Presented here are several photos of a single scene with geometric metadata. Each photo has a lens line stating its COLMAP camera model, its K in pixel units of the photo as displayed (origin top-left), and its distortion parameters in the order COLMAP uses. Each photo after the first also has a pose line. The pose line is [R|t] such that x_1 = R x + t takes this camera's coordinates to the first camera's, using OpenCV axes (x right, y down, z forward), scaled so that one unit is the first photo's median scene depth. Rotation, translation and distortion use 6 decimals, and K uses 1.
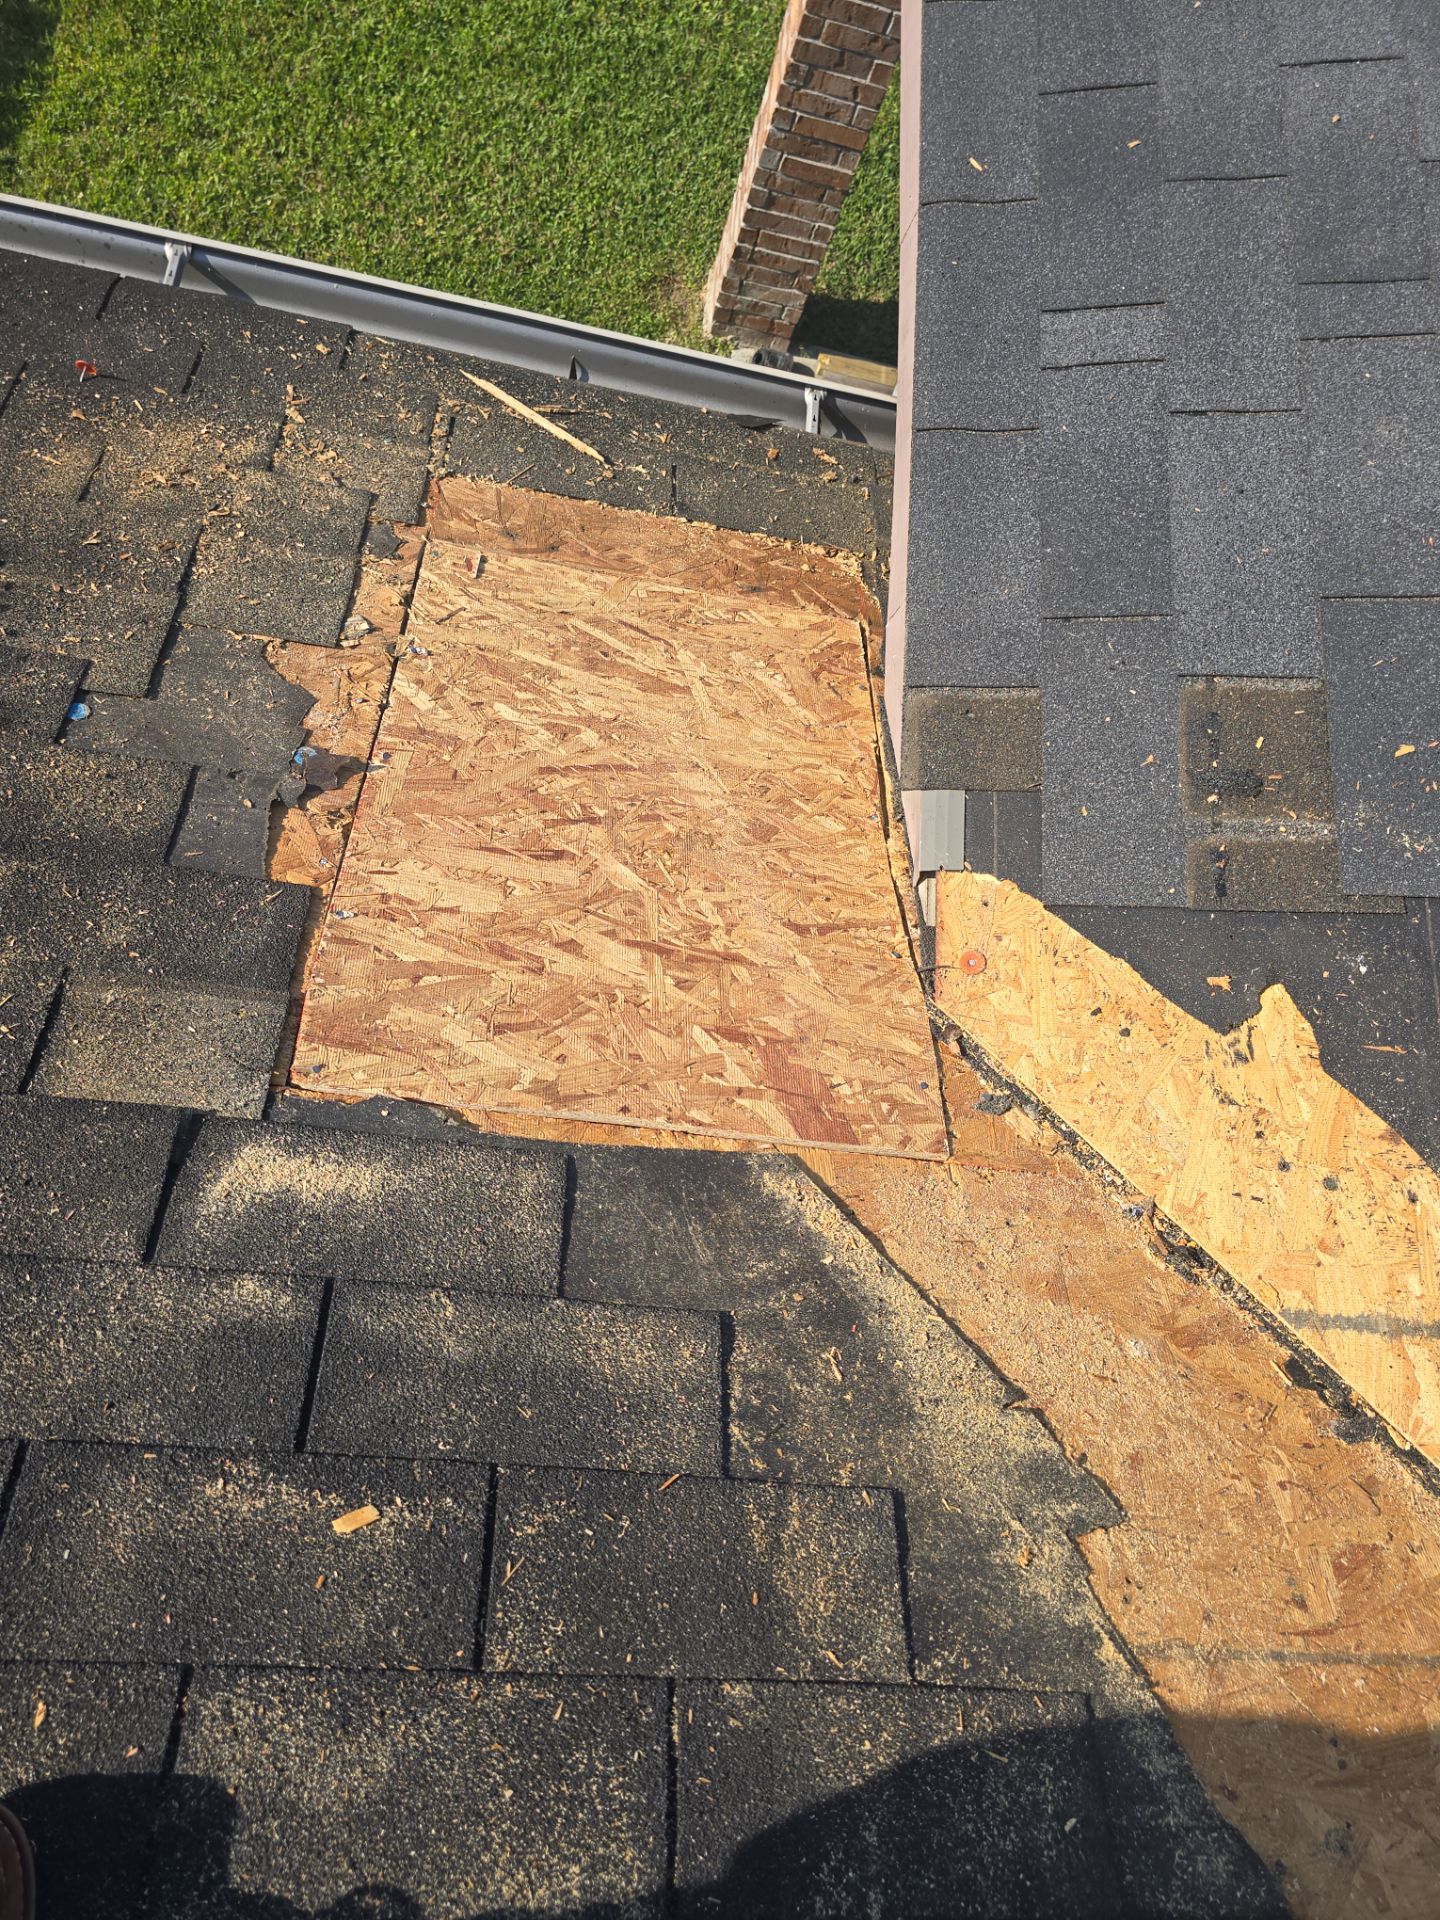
lens RADIAL K [[1294.5, 0, 729.4], [0, 1294.5, 965.9], [0, 0, 1]] dist [0.057859, -0.059160]
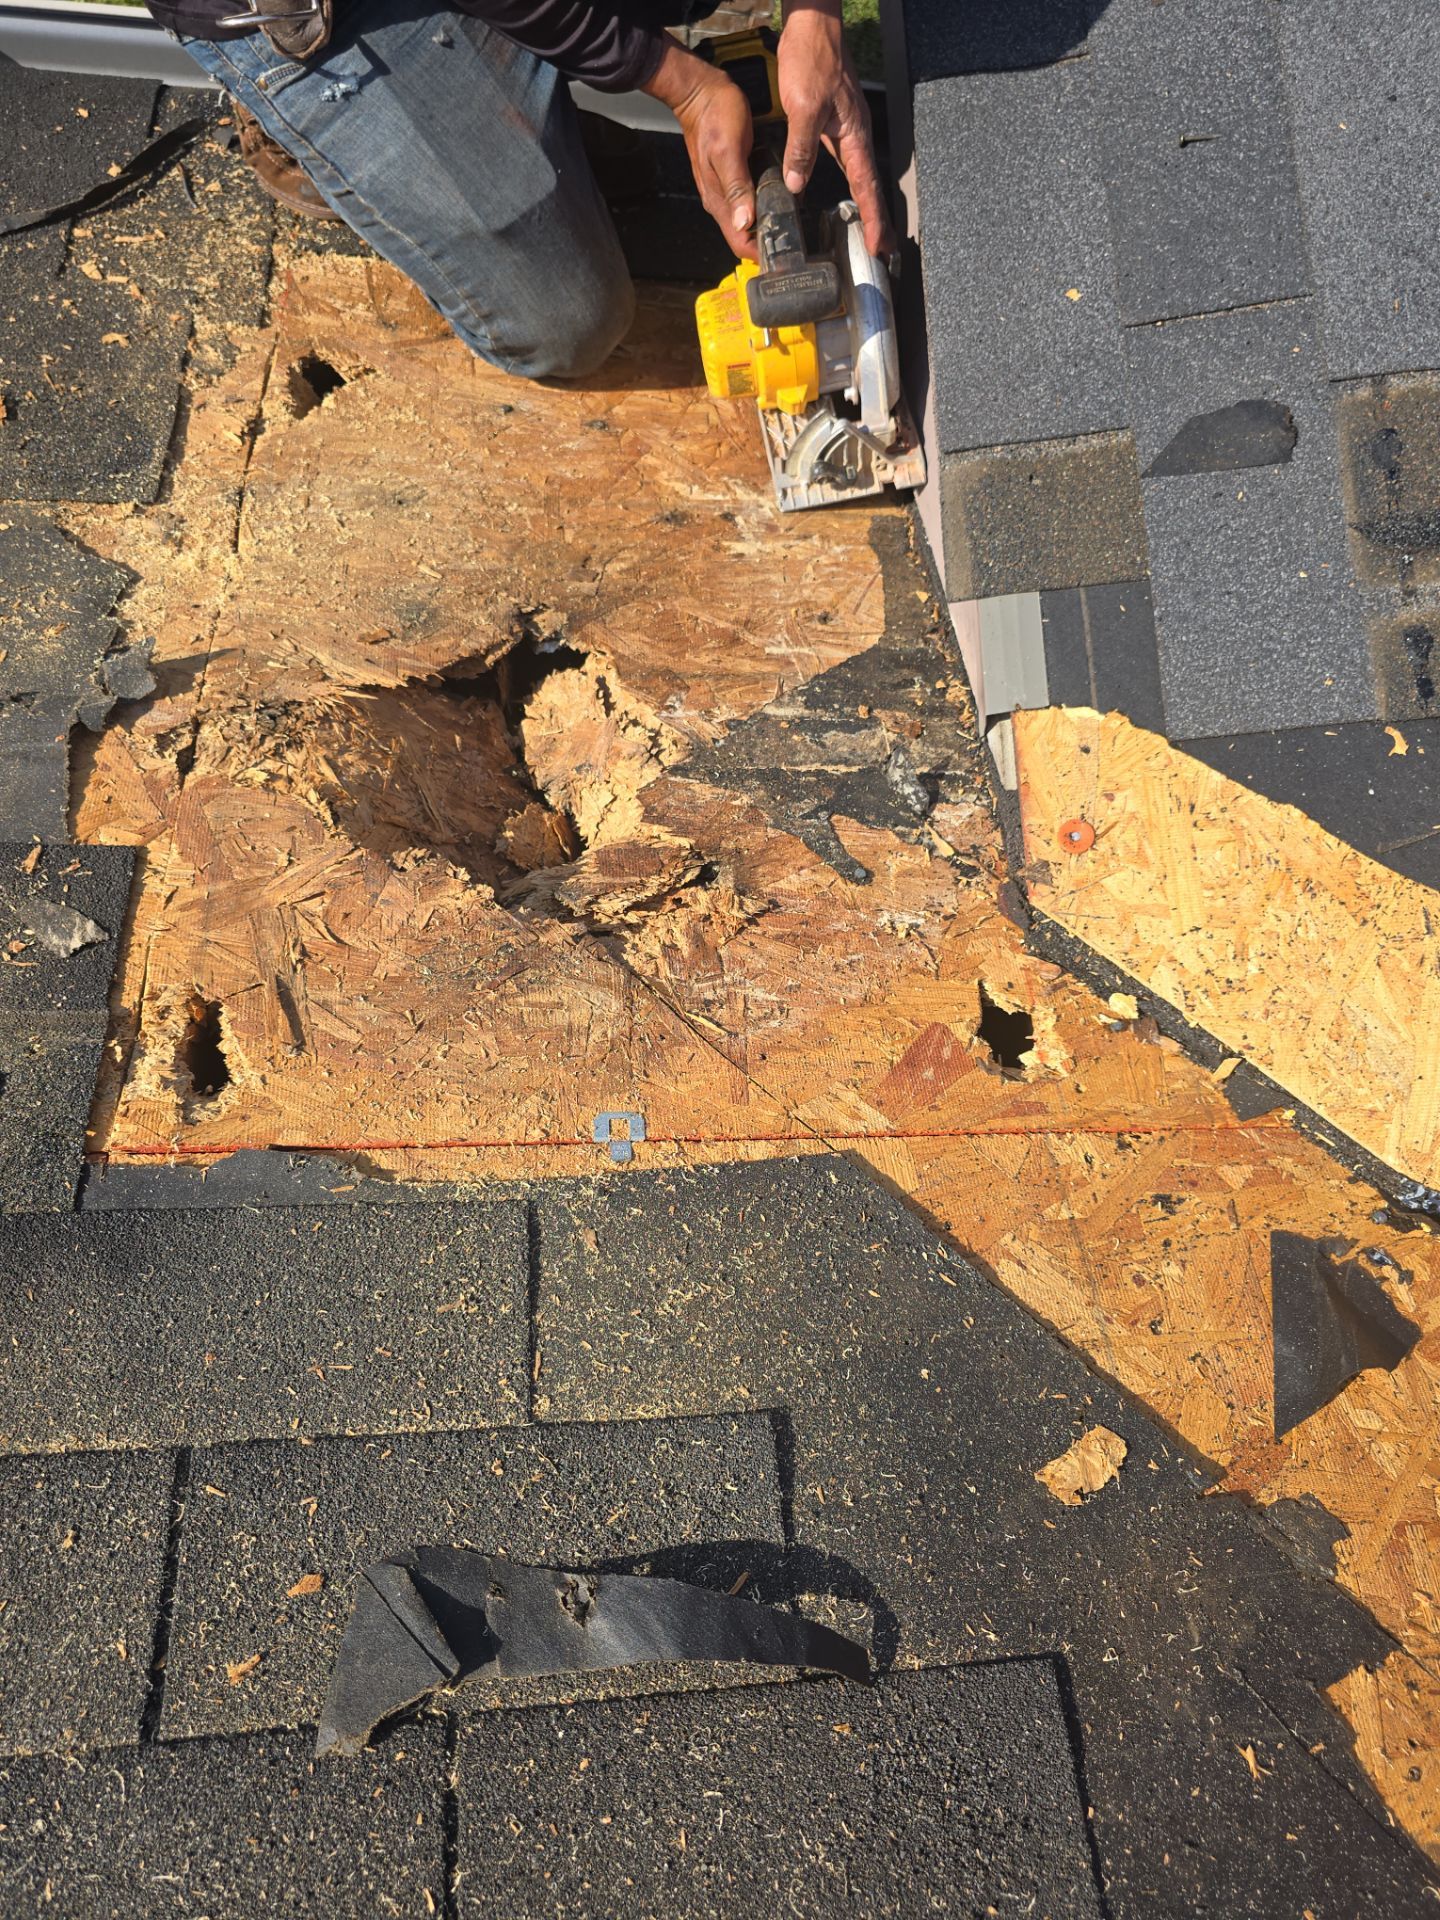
lens RADIAL K [[1294.5, 0, 750.8], [0, 1294.5, 989.2], [0, 0, 1]] dist [0.057859, -0.059160]
pose [[0.992295, -0.118348, -0.036672, 0.026023], [0.122004, 0.984908, 0.122763, -0.028339], [0.021590, -0.126291, 0.991758, 0.269167]]
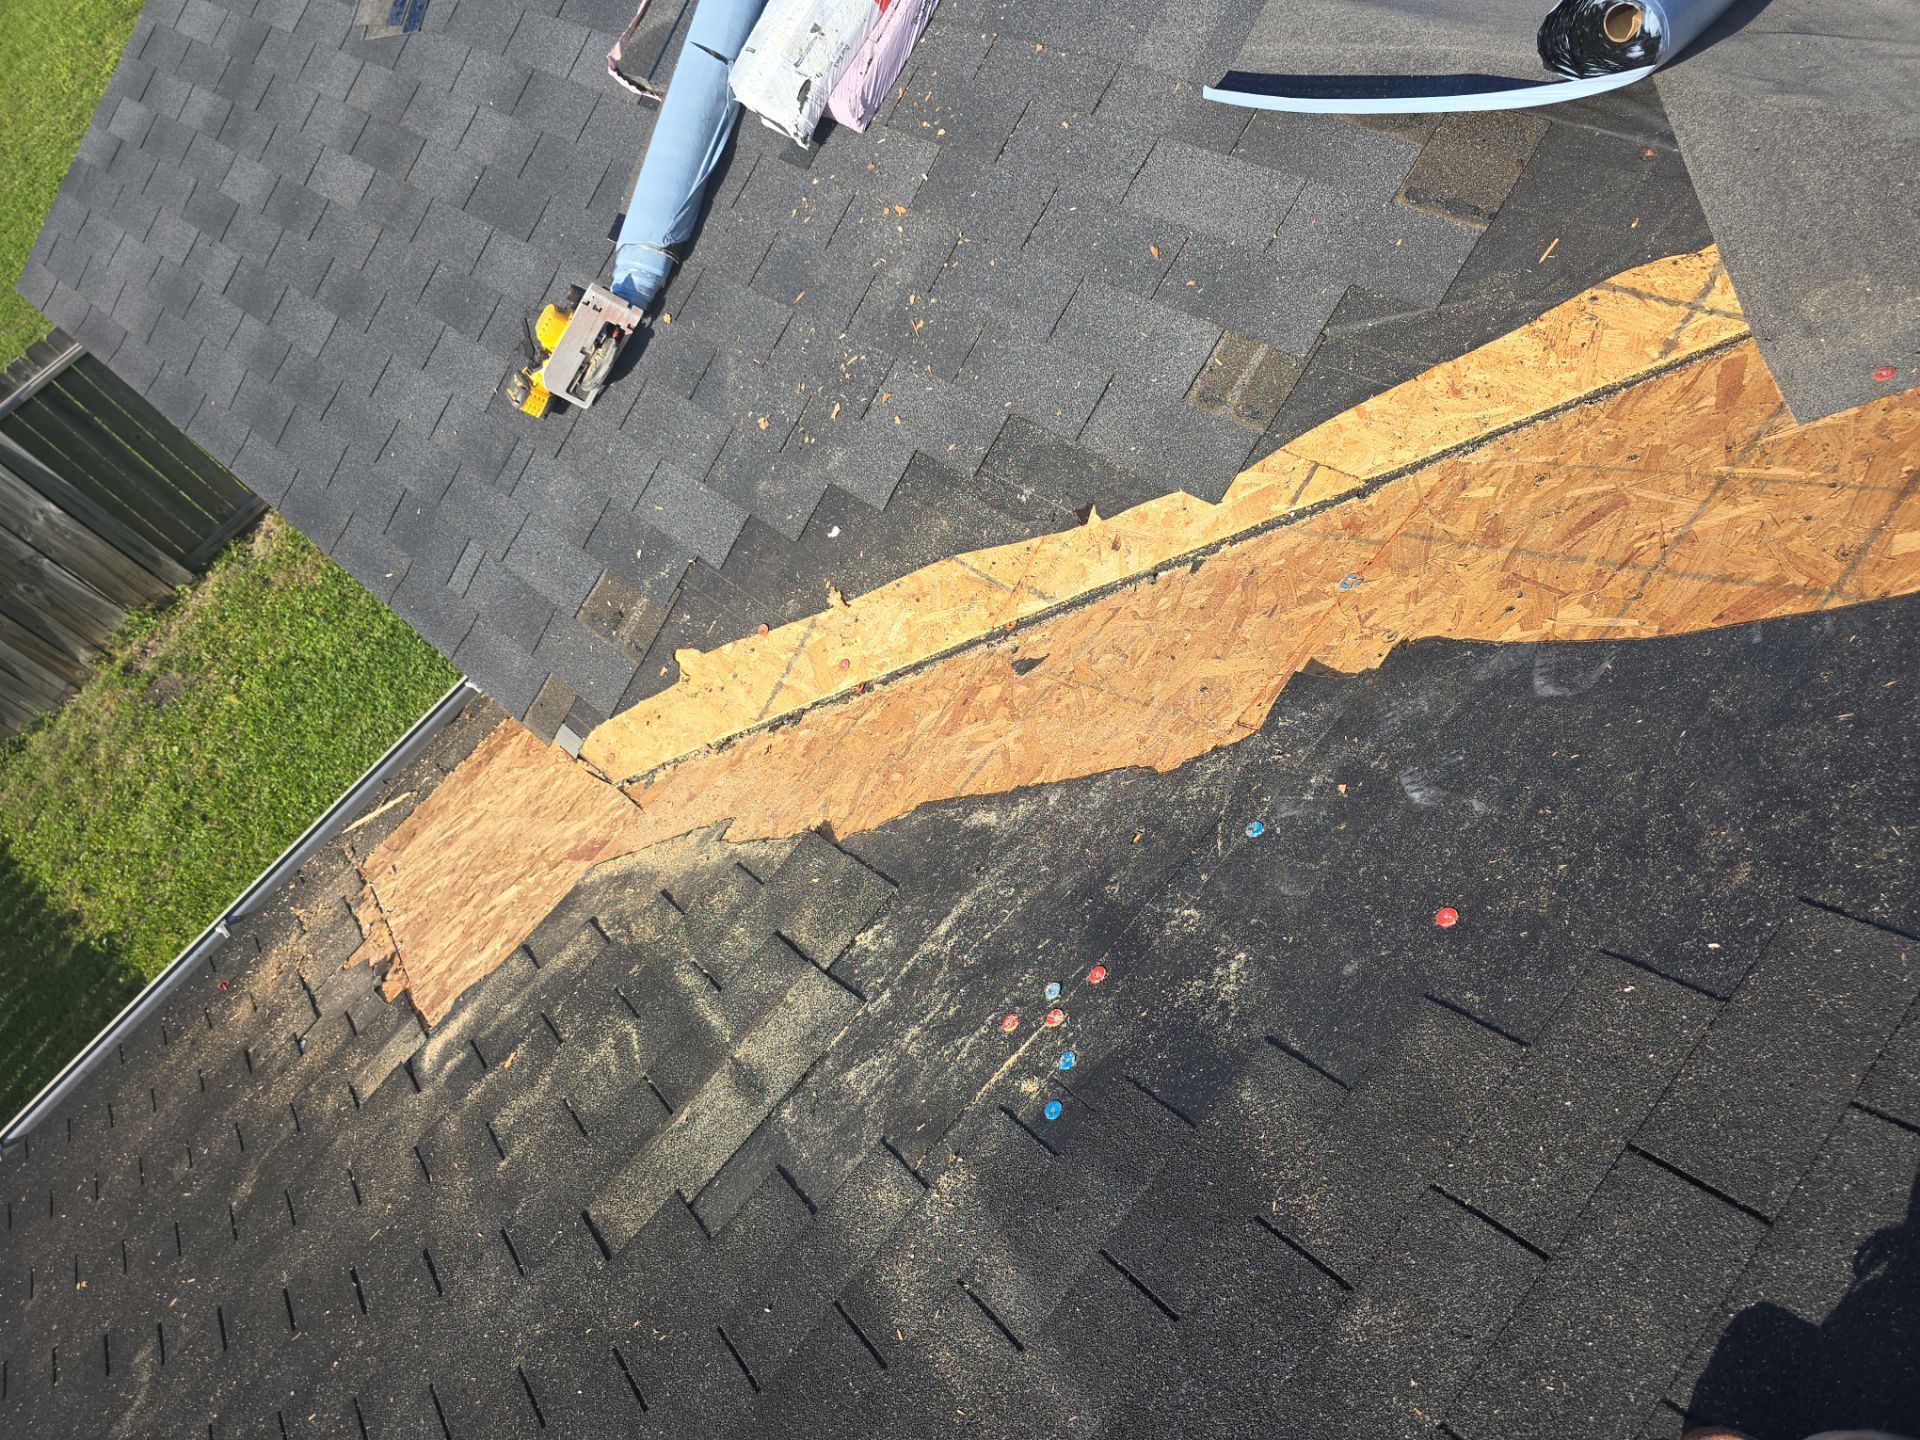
lens RADIAL K [[1294.5, 0, 975.4], [0, 1294.5, 716.5], [0, 0, 1]] dist [0.057859, -0.059160]
pose [[0.516760, -0.853851, 0.062428, 0.435393], [0.834837, 0.486403, -0.257798, 1.059460], [0.189756, 0.185337, 0.964180, -1.040997]]
